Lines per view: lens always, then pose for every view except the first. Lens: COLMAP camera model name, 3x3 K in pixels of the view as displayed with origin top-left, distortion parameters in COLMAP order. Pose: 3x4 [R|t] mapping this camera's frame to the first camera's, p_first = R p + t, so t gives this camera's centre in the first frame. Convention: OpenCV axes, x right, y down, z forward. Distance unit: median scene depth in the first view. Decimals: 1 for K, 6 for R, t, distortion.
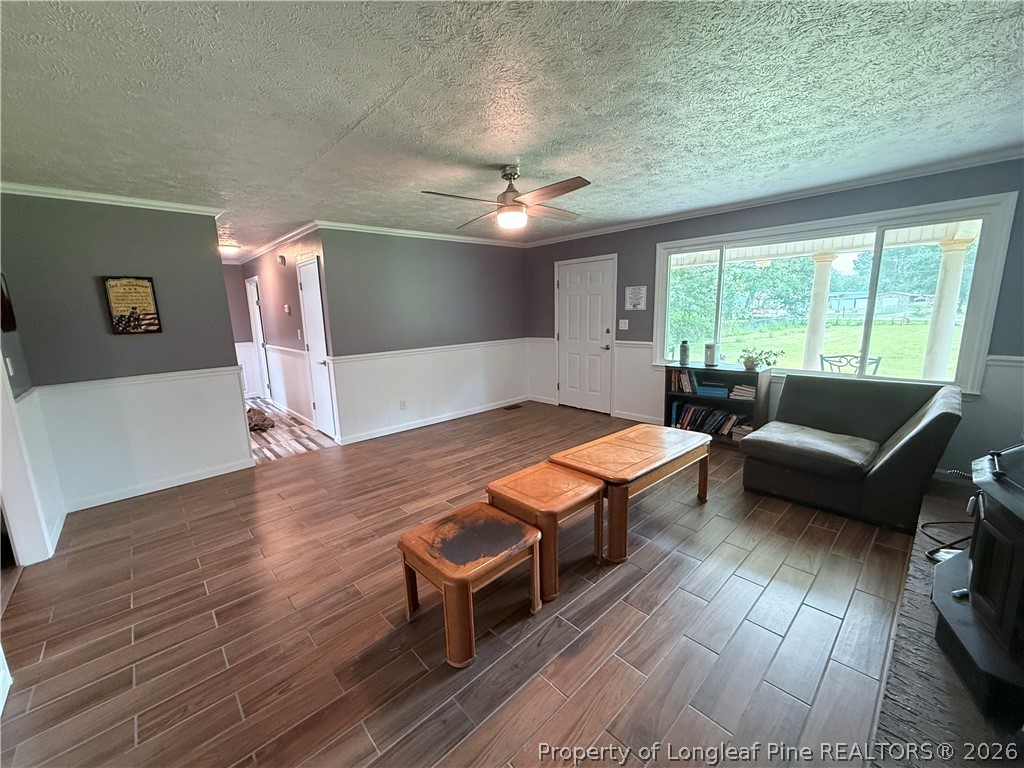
lens RADIAL K [[407.0, 0, 508.8], [0, 407.0, 384.5], [0, 0, 1]] dist [-0.000195, -0.001247]
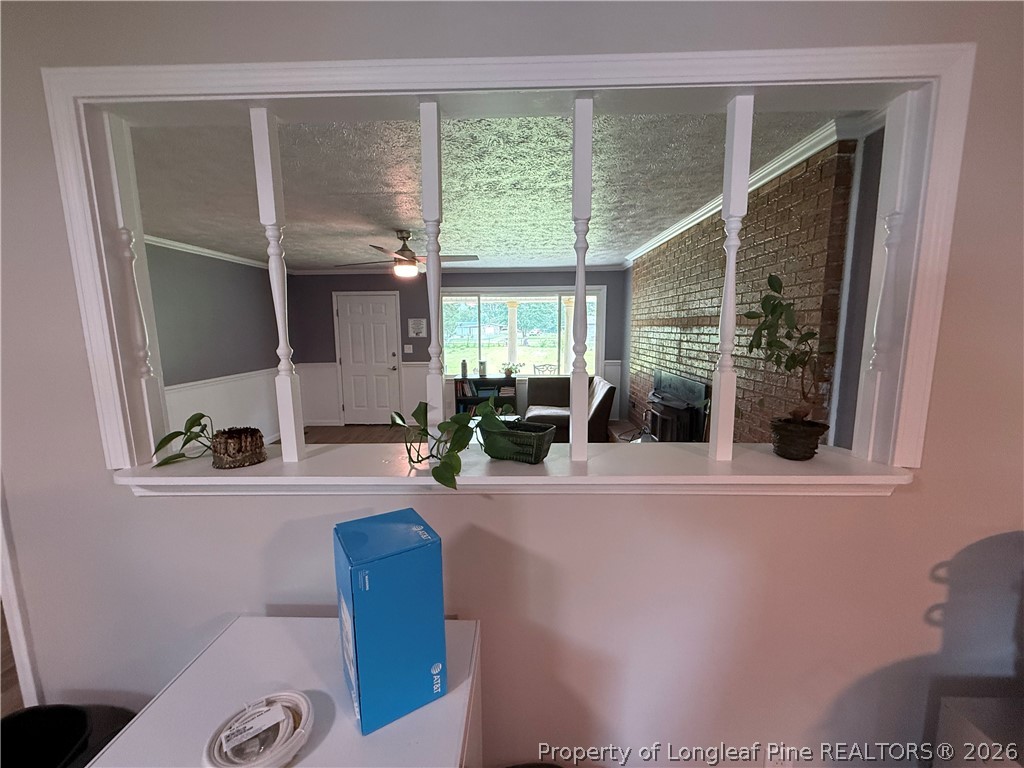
lens RADIAL K [[407.0, 0, 507.4], [0, 407.0, 388.8], [0, 0, 1]] dist [-0.000195, -0.001247]
pose [[0.700360, -0.083967, 0.708834, -0.504687], [0.118382, 0.992968, 0.000659, 0.008849], [-0.703905, 0.083451, 0.705375, -0.086674]]
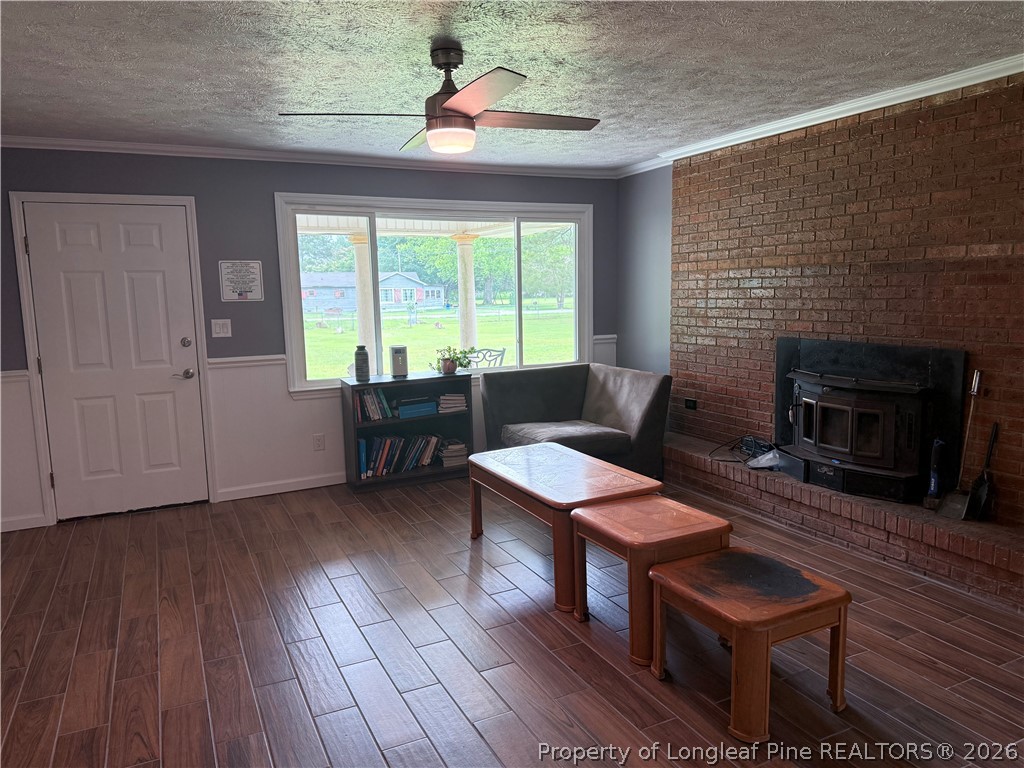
lens RADIAL K [[717.3, 0, 513.2], [0, 717.3, 389.3], [0, 0, 1]] dist [0.067832, -0.085389]
pose [[0.287175, -0.112141, 0.951291, -0.699291], [0.189215, 0.980196, 0.058428, -0.064320], [-0.939004, 0.163220, 0.302706, 0.455853]]
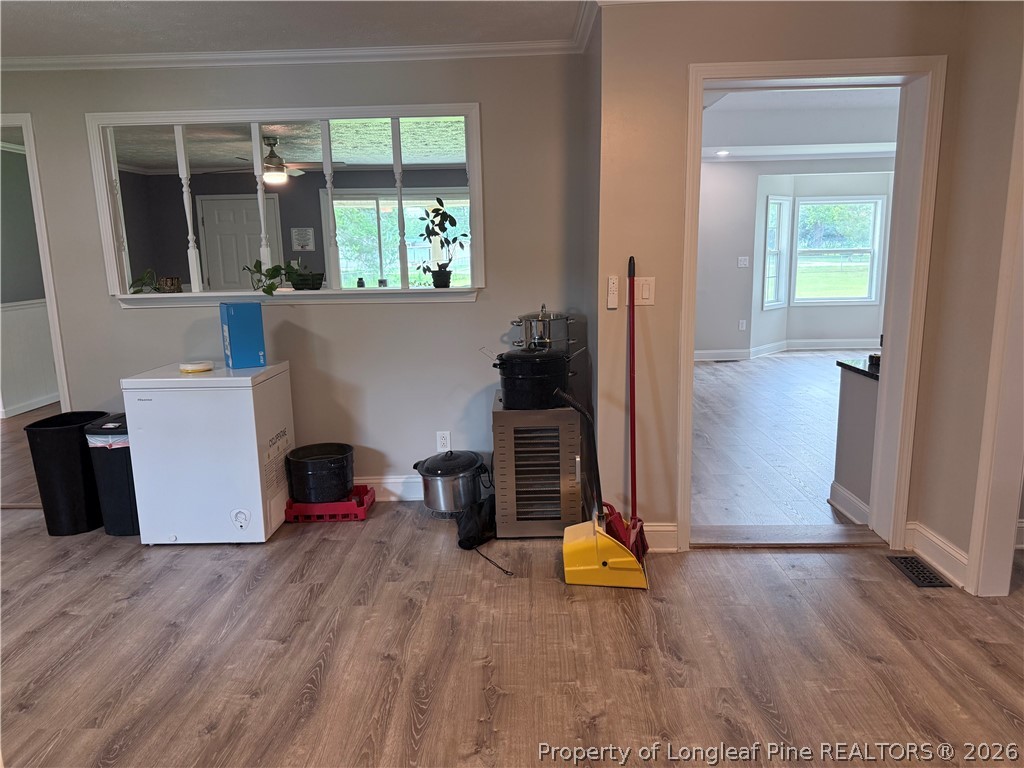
lens RADIAL K [[717.3, 0, 515.4], [0, 717.3, 387.0], [0, 0, 1]] dist [0.067832, -0.085389]
pose [[0.685543, -0.125809, 0.717079, -0.847963], [0.134383, 0.989898, 0.045201, 0.183554], [-0.715522, 0.065376, 0.695524, -0.788273]]
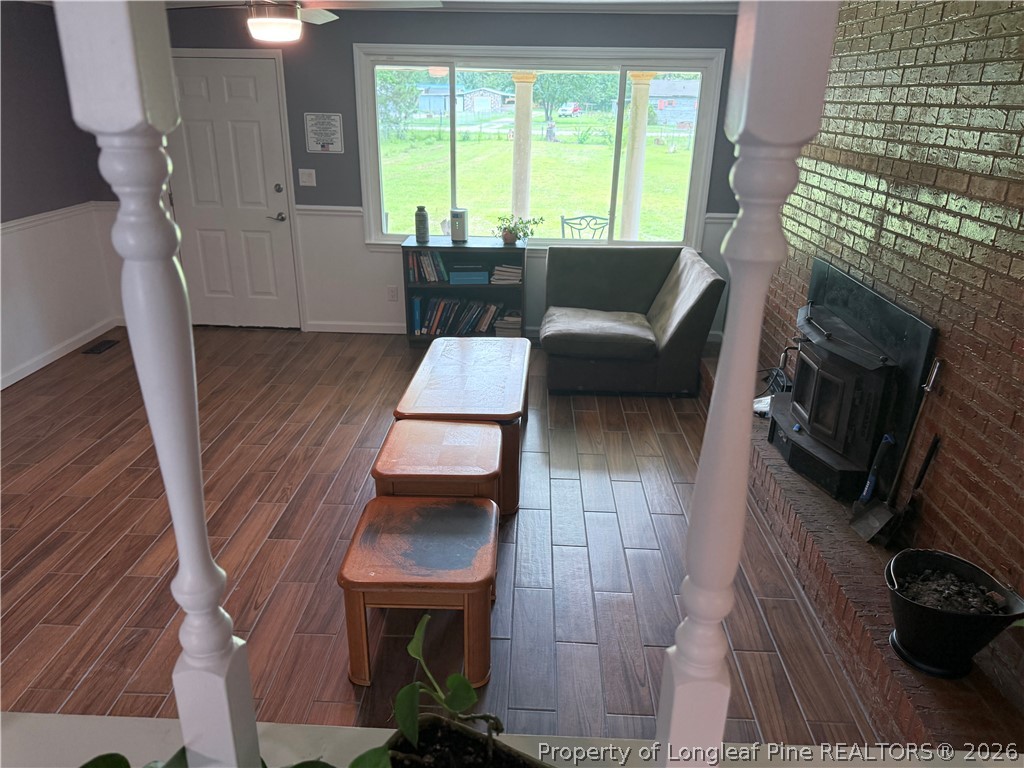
lens RADIAL K [[717.3, 0, 512.6], [0, 717.3, 393.0], [0, 0, 1]] dist [0.067832, -0.085389]
pose [[0.703541, -0.230279, 0.672310, -0.385032], [0.091269, 0.967488, 0.235875, -0.083059], [-0.704769, -0.104587, 0.701685, 0.003339]]
